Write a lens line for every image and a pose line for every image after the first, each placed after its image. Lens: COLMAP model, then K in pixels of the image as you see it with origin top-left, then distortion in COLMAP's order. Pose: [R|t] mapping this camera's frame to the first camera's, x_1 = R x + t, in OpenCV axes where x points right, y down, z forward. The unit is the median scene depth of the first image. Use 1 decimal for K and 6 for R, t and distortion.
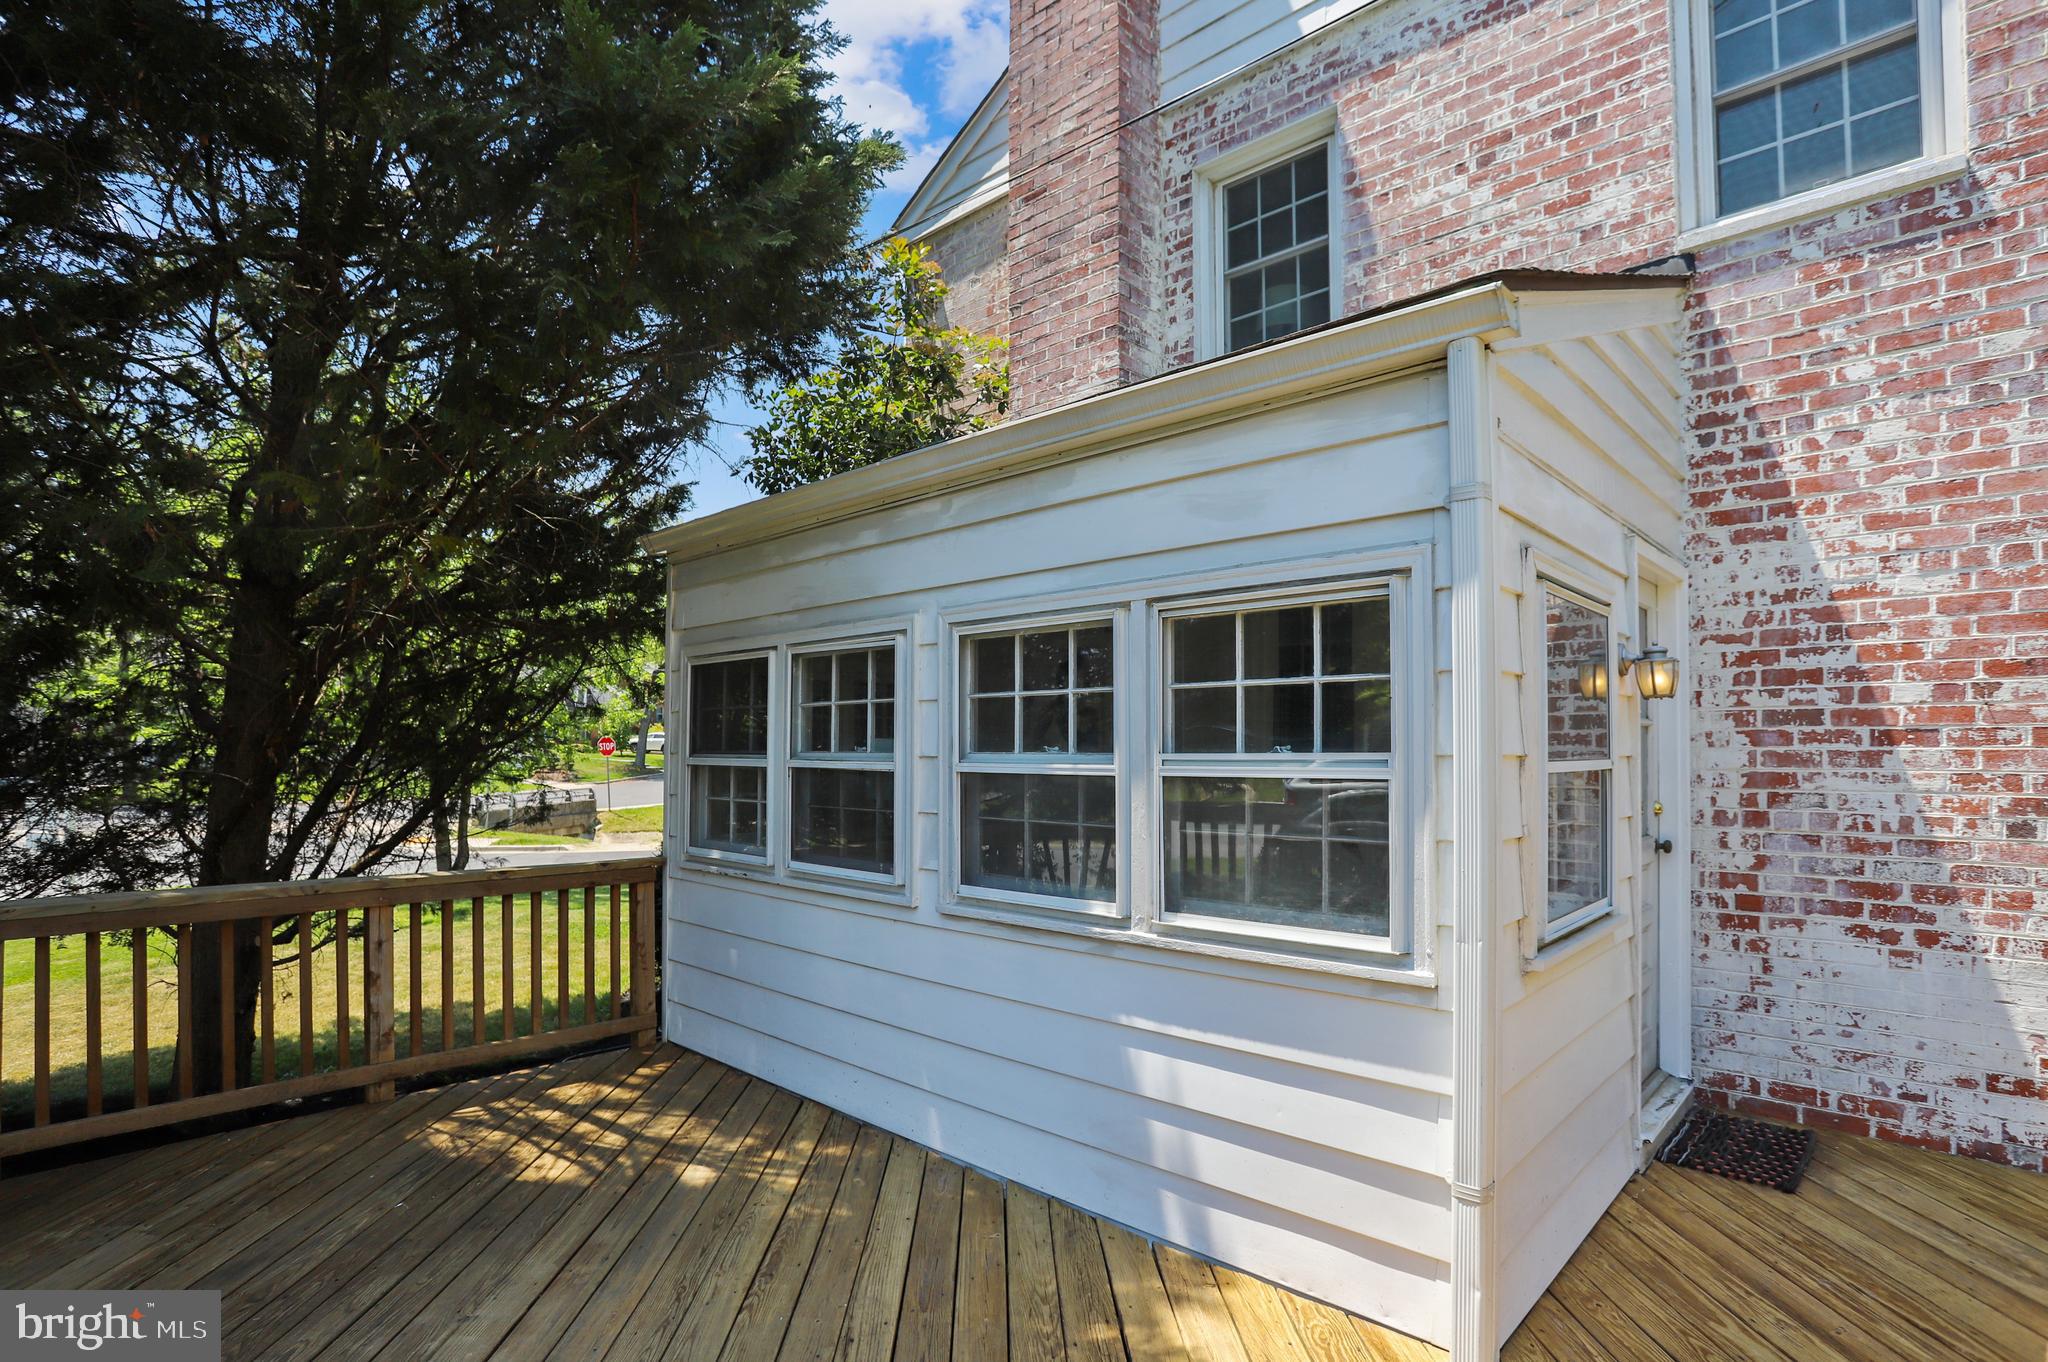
lens RADIAL K [[1048.3, 0, 1026.6], [0, 1048.3, 748.5], [0, 0, 1]] dist [-0.087667, 0.043662]
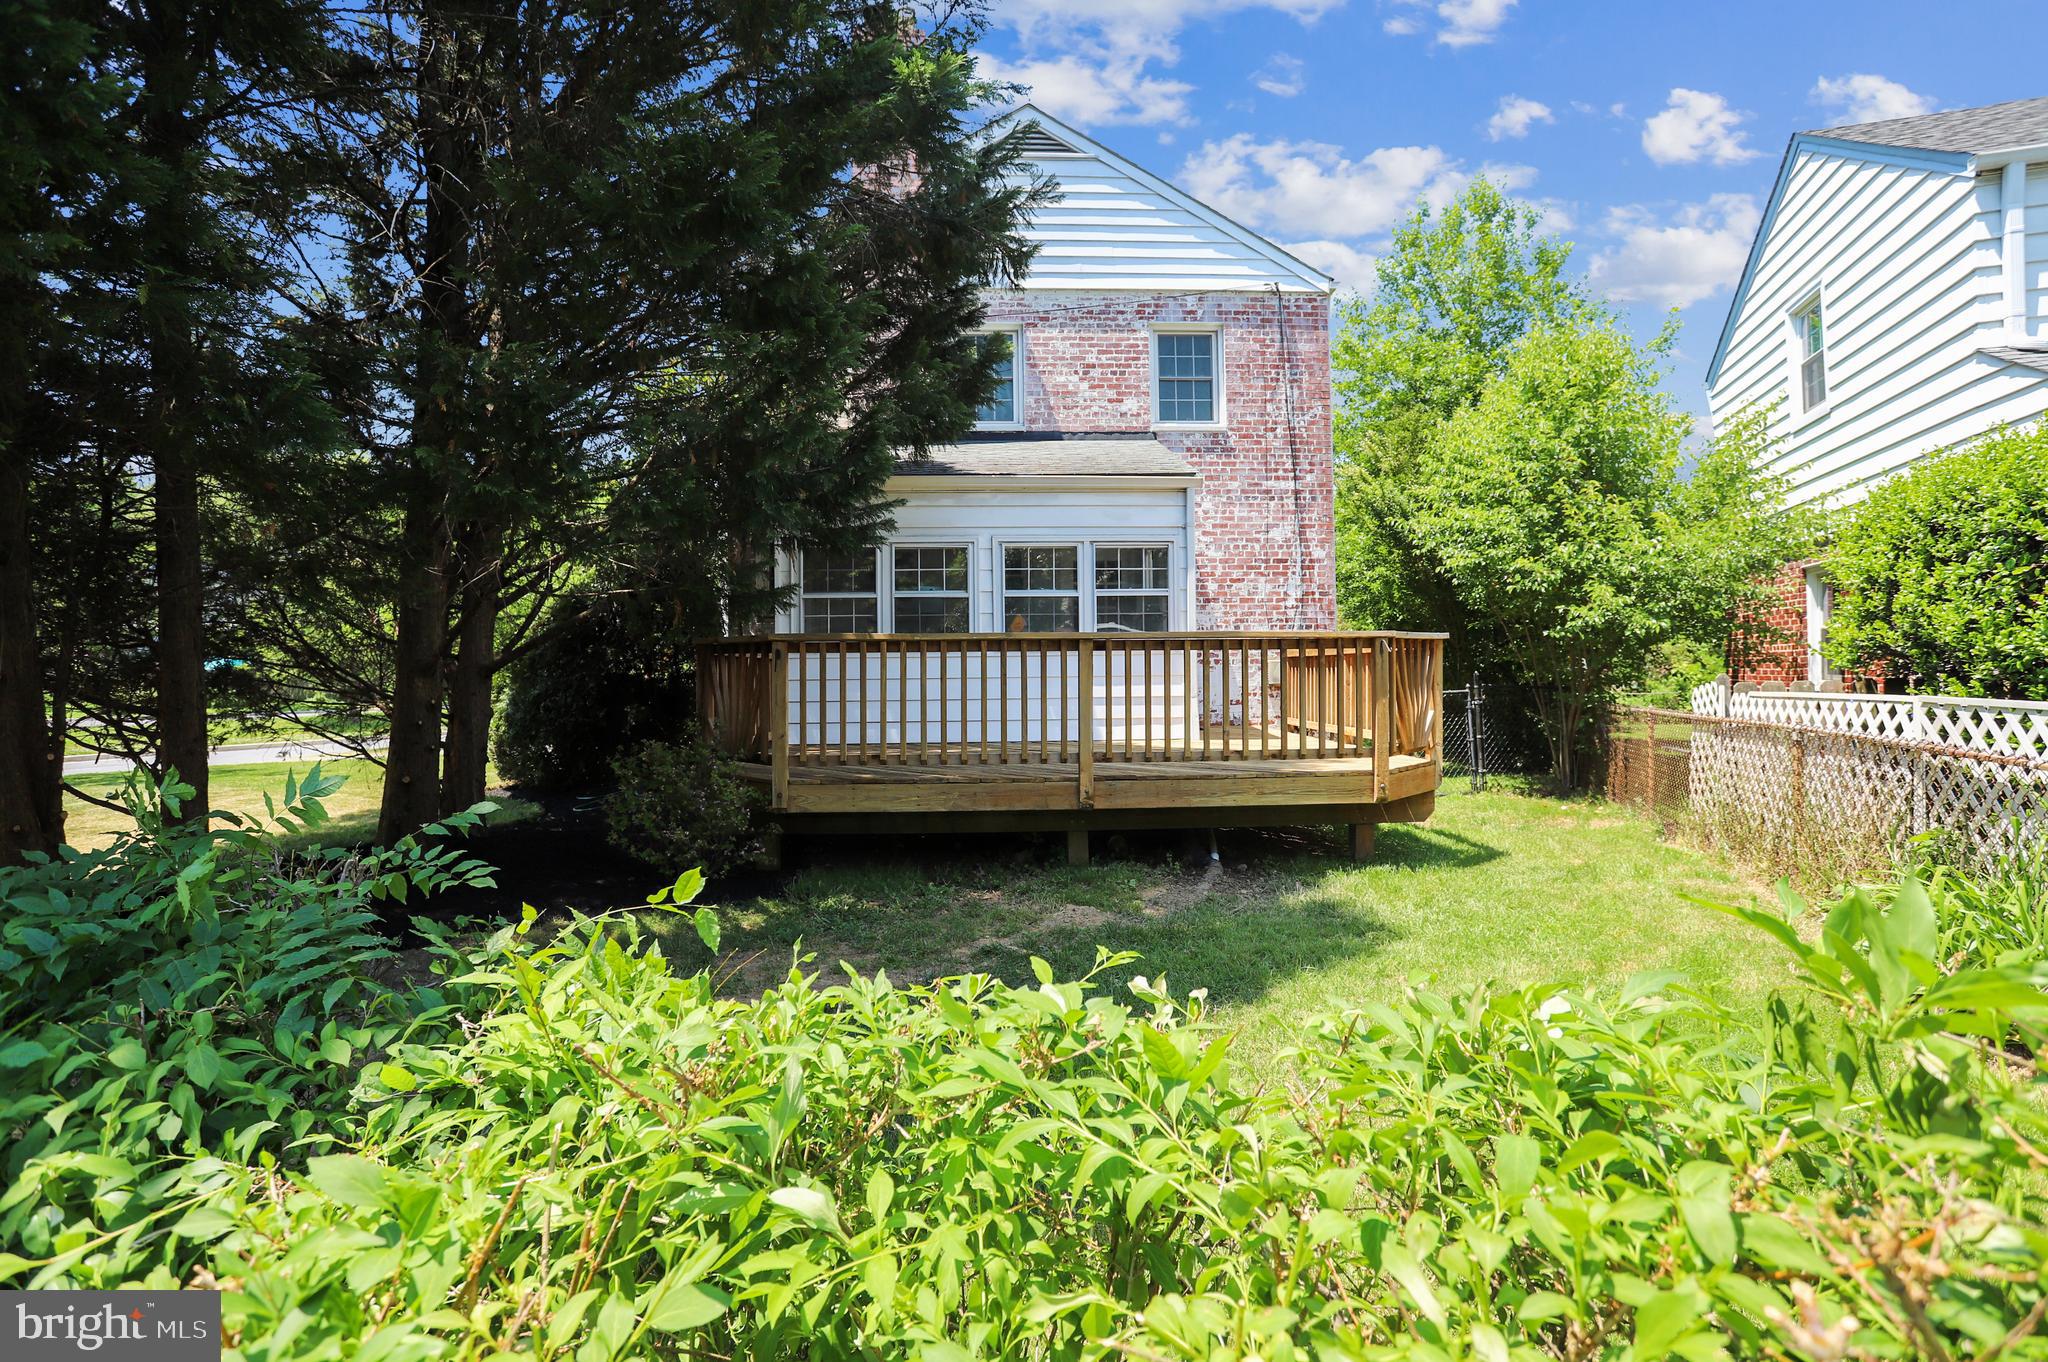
lens RADIAL K [[1048.3, 0, 1026.6], [0, 1048.3, 748.5], [0, 0, 1]] dist [-0.087667, 0.043662]
pose [[0.702485, -0.054736, 0.709590, -2.044030], [0.008195, 0.997594, 0.068839, 0.237425], [-0.711651, -0.042543, 0.701244, -1.002792]]
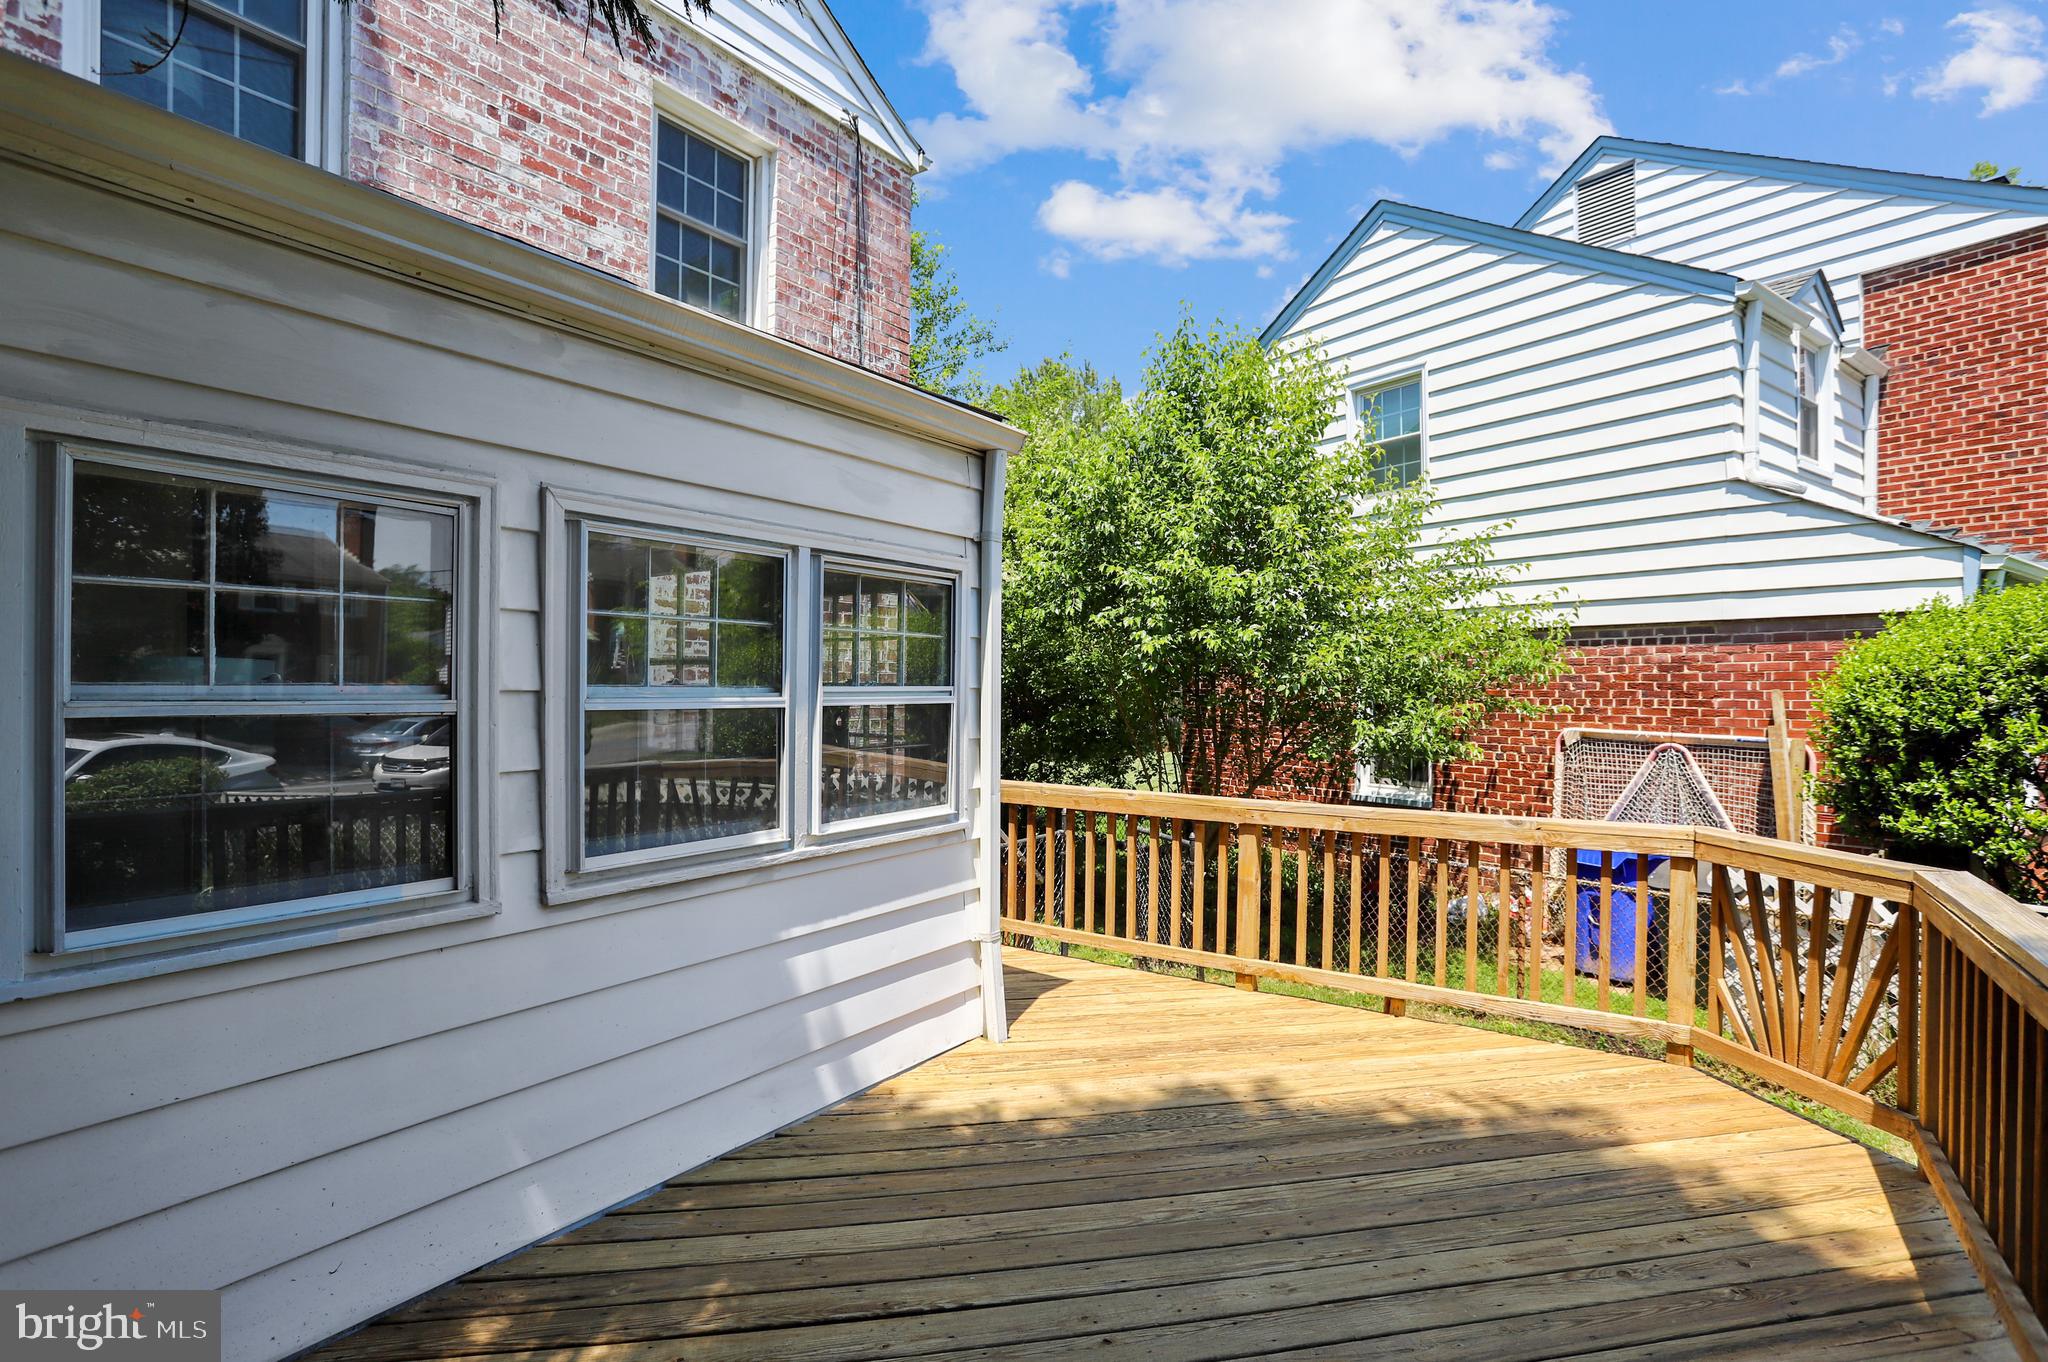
lens RADIAL K [[1000.4, 0, 1019.5], [0, 1000.4, 717.9], [0, 0, 1]] dist [-0.023544, -0.000045]
pose [[-0.159670, -0.034253, 0.986576, -0.876792], [-0.009678, 0.999404, 0.033132, -0.000392], [-0.987123, -0.004258, -0.159906, 0.848419]]
